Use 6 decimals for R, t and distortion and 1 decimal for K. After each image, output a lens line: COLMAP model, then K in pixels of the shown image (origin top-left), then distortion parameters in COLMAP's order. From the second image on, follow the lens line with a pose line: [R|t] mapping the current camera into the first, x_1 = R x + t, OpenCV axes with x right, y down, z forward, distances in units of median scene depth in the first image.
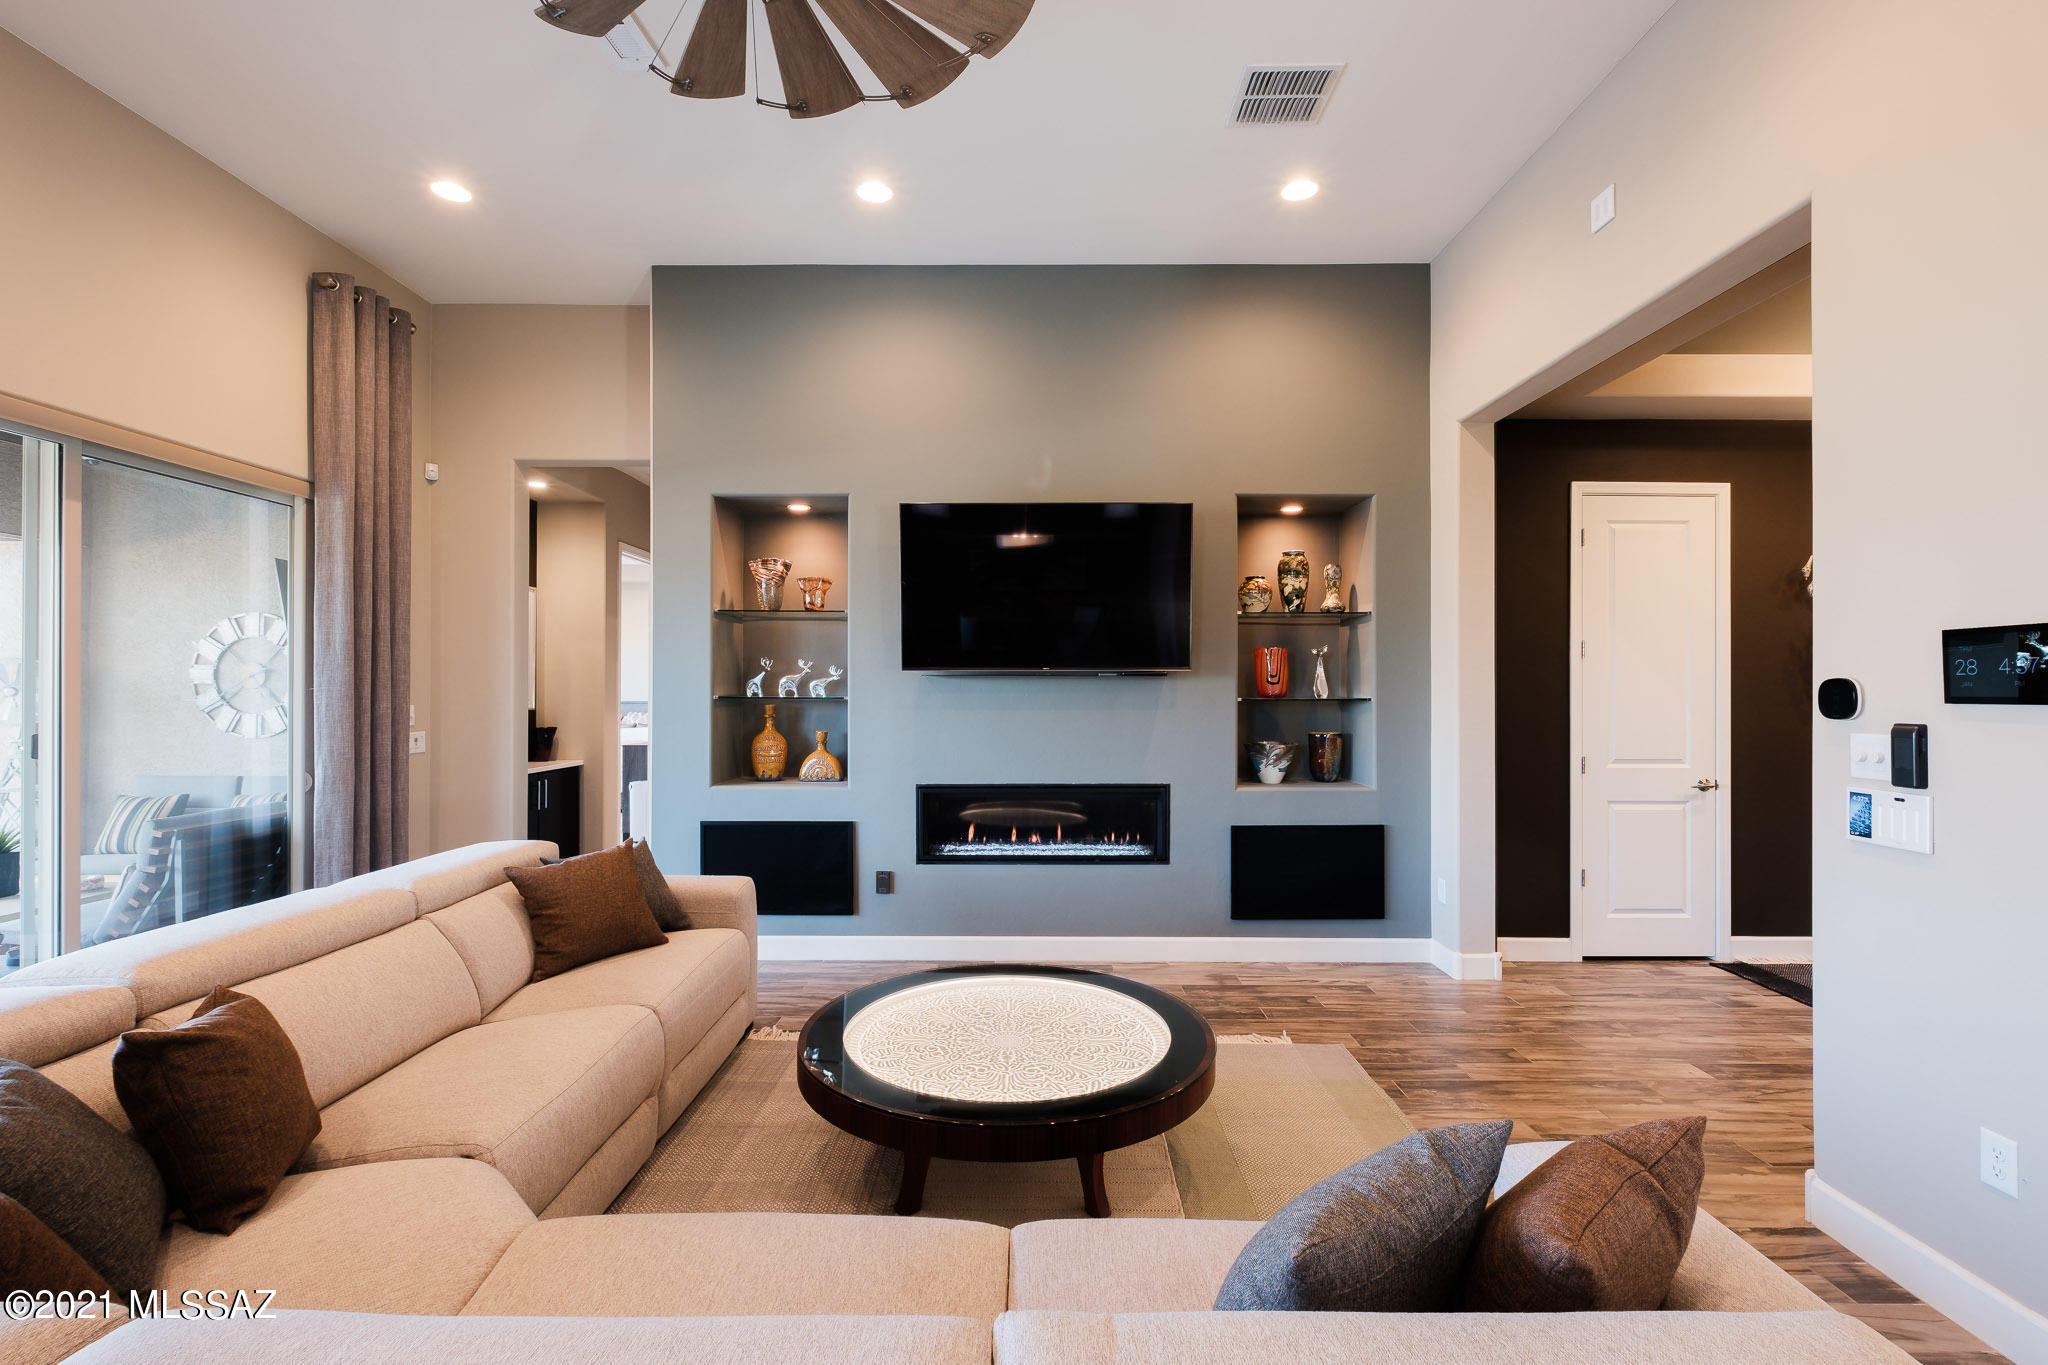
lens RADIAL K [[913.0, 0, 1030.1], [0, 913.0, 681.6], [0, 0, 1]] dist [-0.004551, -0.000228]
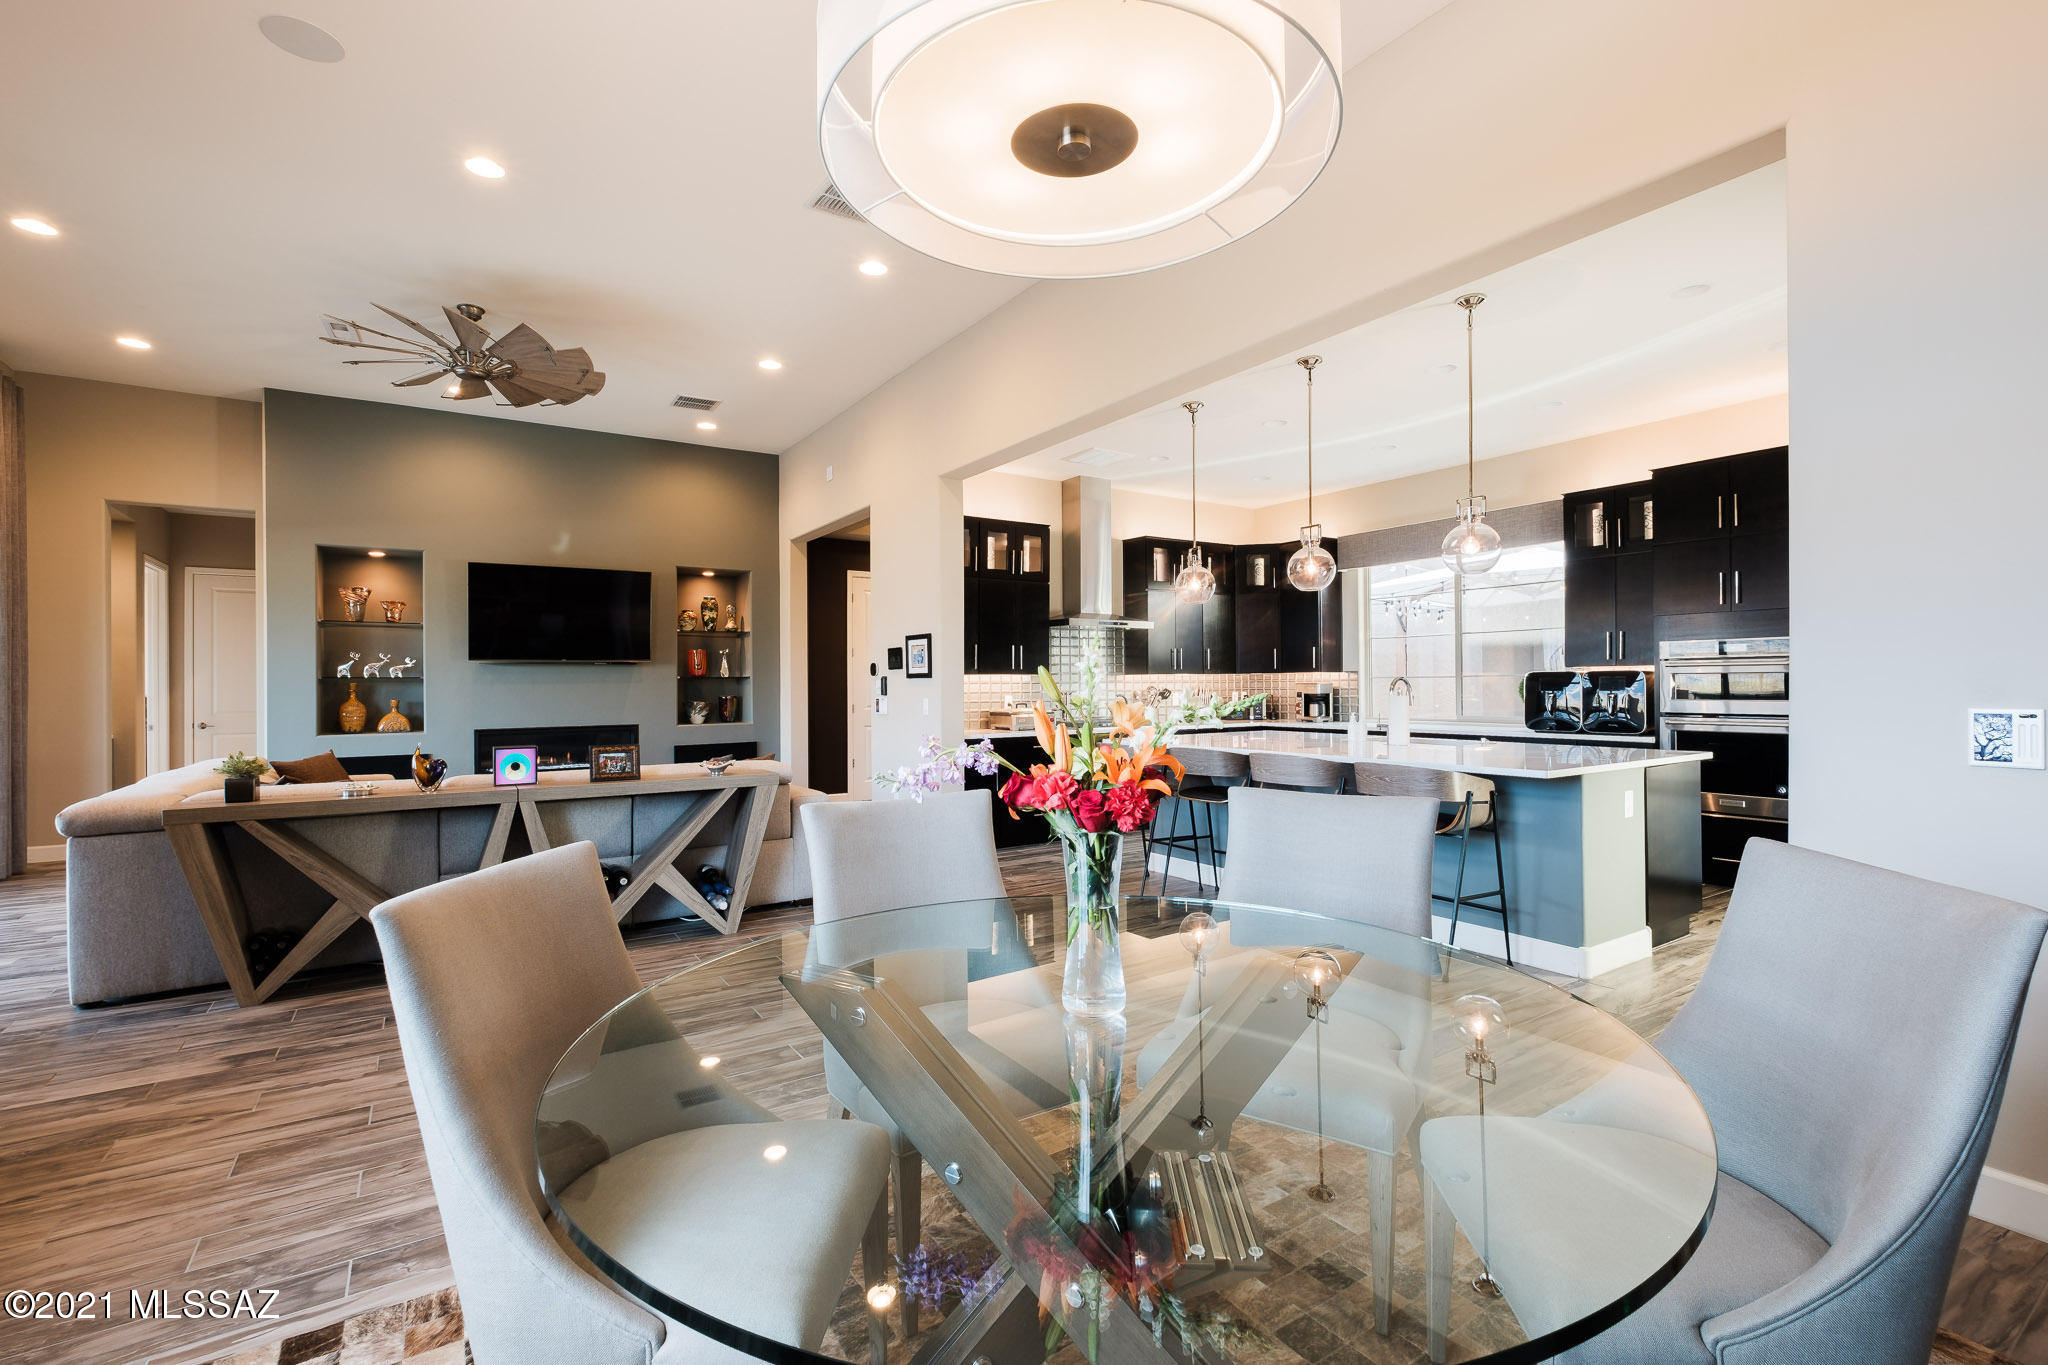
lens RADIAL K [[913.0, 0, 1033.5], [0, 913.0, 676.4], [0, 0, 1]] dist [-0.004551, -0.000228]
pose [[0.835131, -0.003457, 0.550040, -0.178972], [0.006373, 0.999974, -0.003391, 0.027143], [-0.550014, 0.006337, 0.835131, -0.899935]]
